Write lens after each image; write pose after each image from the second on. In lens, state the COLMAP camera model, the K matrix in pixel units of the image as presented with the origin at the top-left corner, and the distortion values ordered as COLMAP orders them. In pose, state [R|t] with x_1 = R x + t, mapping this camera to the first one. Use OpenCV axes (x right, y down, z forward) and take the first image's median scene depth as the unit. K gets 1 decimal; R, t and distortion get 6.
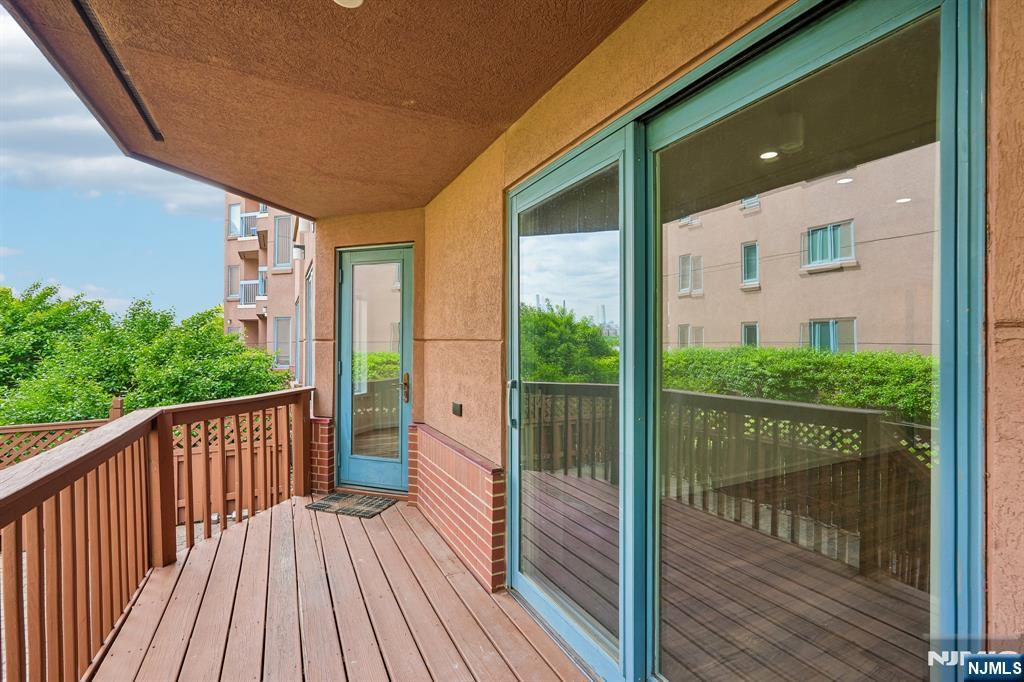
lens RADIAL K [[454.7, 0, 512.0], [0, 454.7, 341.0], [0, 0, 1]] dist [-0.012737, 0.008384]
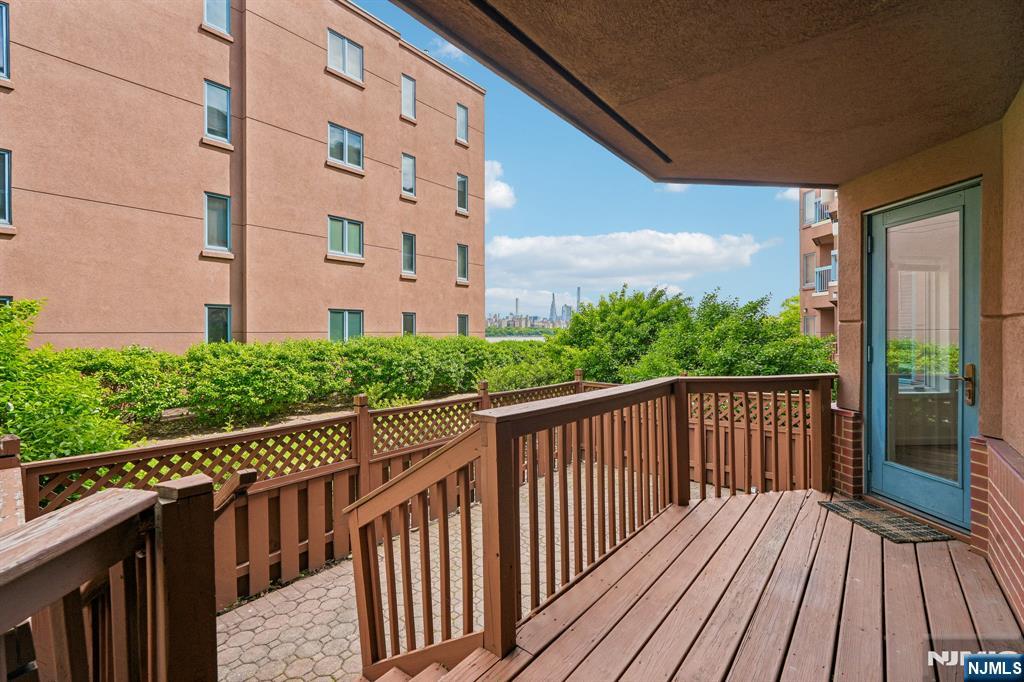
lens RADIAL K [[452.1, 0, 511.6], [0, 452.1, 334.0], [0, 0, 1]] dist [-0.019036, 0.011335]
pose [[0.405235, -0.001094, -0.914212, 0.113342], [0.006775, 0.999975, 0.001806, 0.016575], [0.914187, -0.006926, 0.405232, 0.058480]]
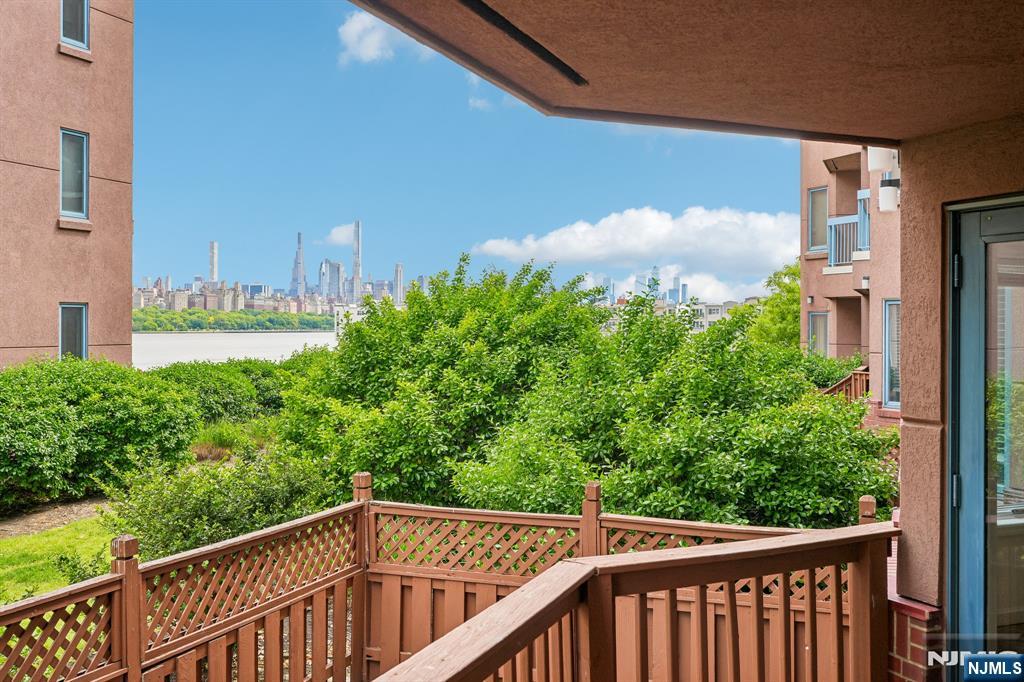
lens RADIAL K [[1018.9, 0, 511.3], [0, 1018.9, 321.1], [0, 0, 1]] dist [-0.002889, 0.006016]
pose [[0.655817, -0.004055, -0.754909, 0.060563], [0.000623, 0.999988, -0.004831, -0.094421], [0.754920, 0.002698, 0.655812, 0.078771]]
